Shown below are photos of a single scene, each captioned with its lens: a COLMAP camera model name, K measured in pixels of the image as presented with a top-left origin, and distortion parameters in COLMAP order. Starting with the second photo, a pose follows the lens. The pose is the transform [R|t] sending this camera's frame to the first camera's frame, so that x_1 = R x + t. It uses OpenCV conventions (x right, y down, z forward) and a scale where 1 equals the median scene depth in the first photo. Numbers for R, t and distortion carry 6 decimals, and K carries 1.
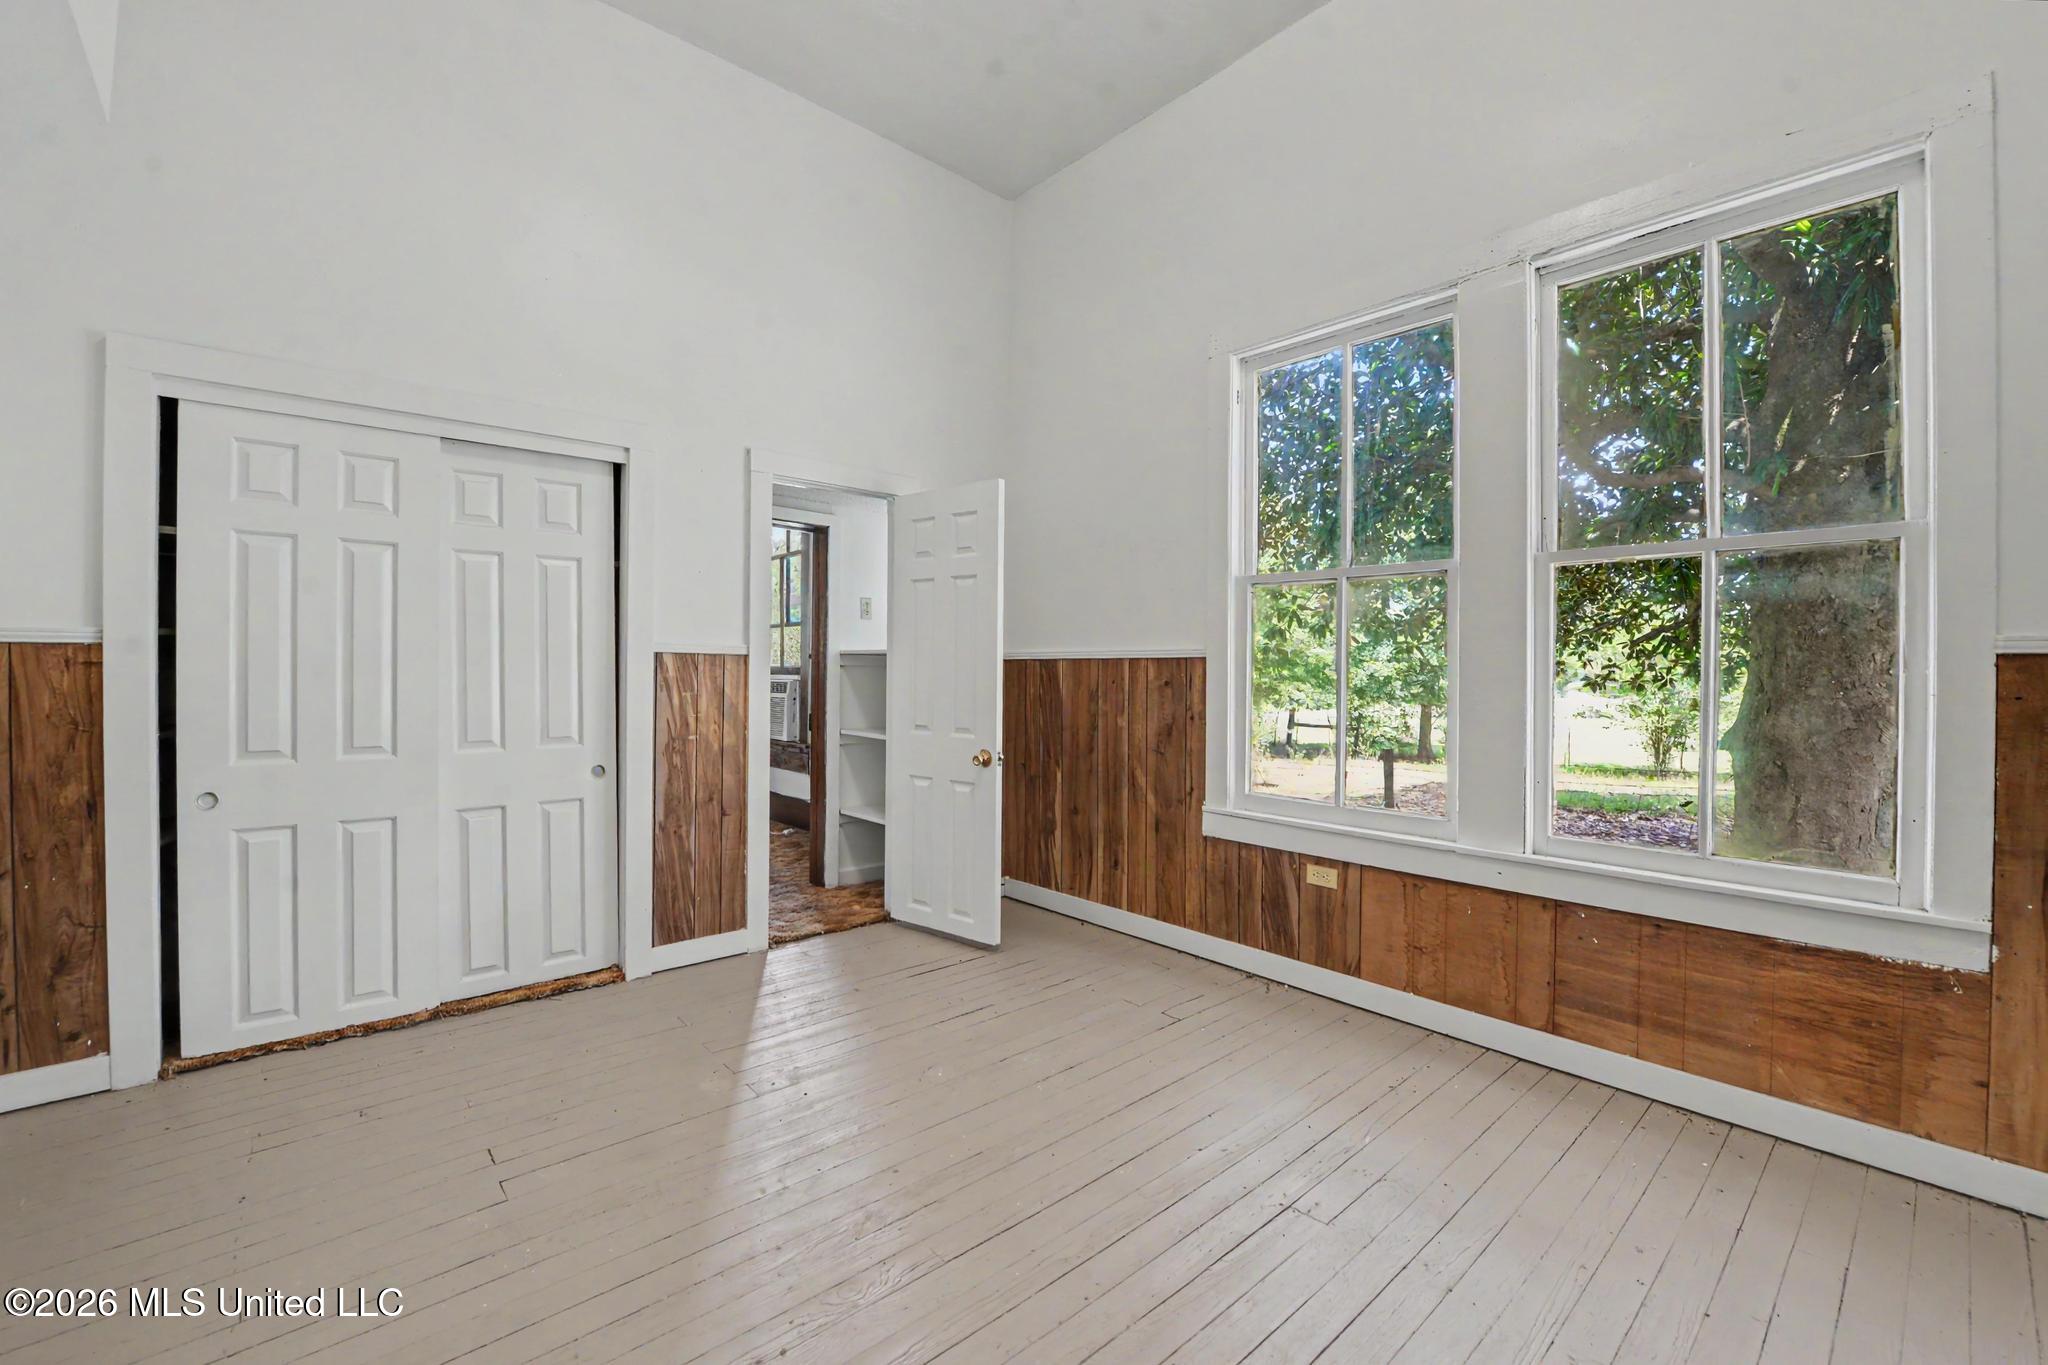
lens RADIAL K [[829.8, 0, 1016.7], [0, 829.8, 674.4], [0, 0, 1]] dist [-0.009570, -0.003204]
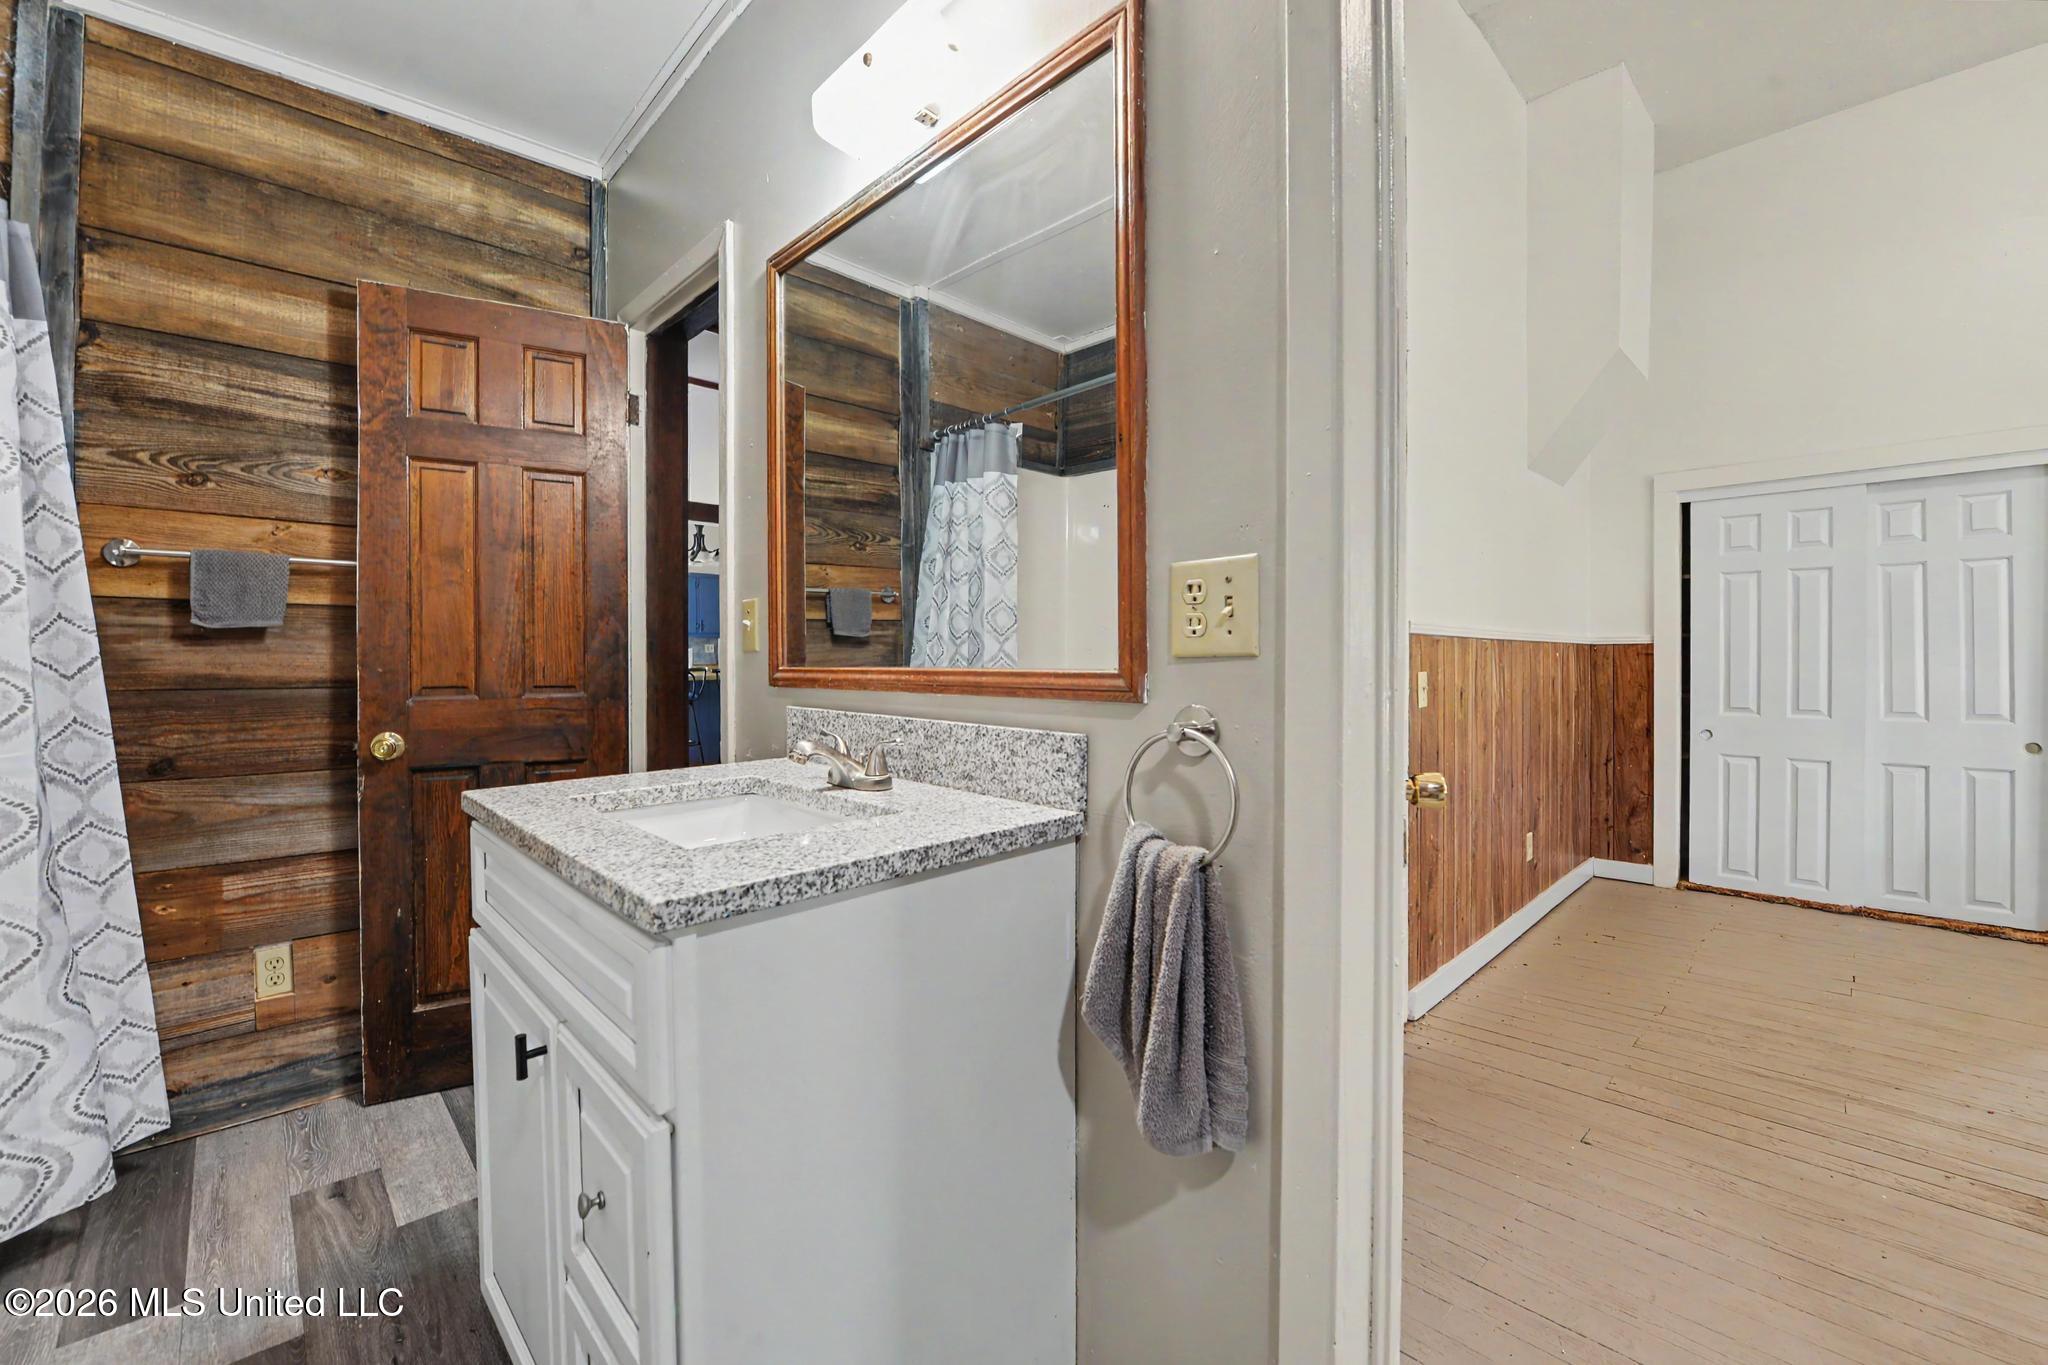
lens RADIAL K [[829.8, 0, 1016.7], [0, 829.8, 674.4], [0, 0, 1]] dist [-0.009570, -0.003204]
pose [[0.038481, 0.015444, -0.999140, 0.673894], [0.001252, 0.999879, 0.015504, 0.001689], [0.999259, -0.001848, 0.038457, -0.503849]]
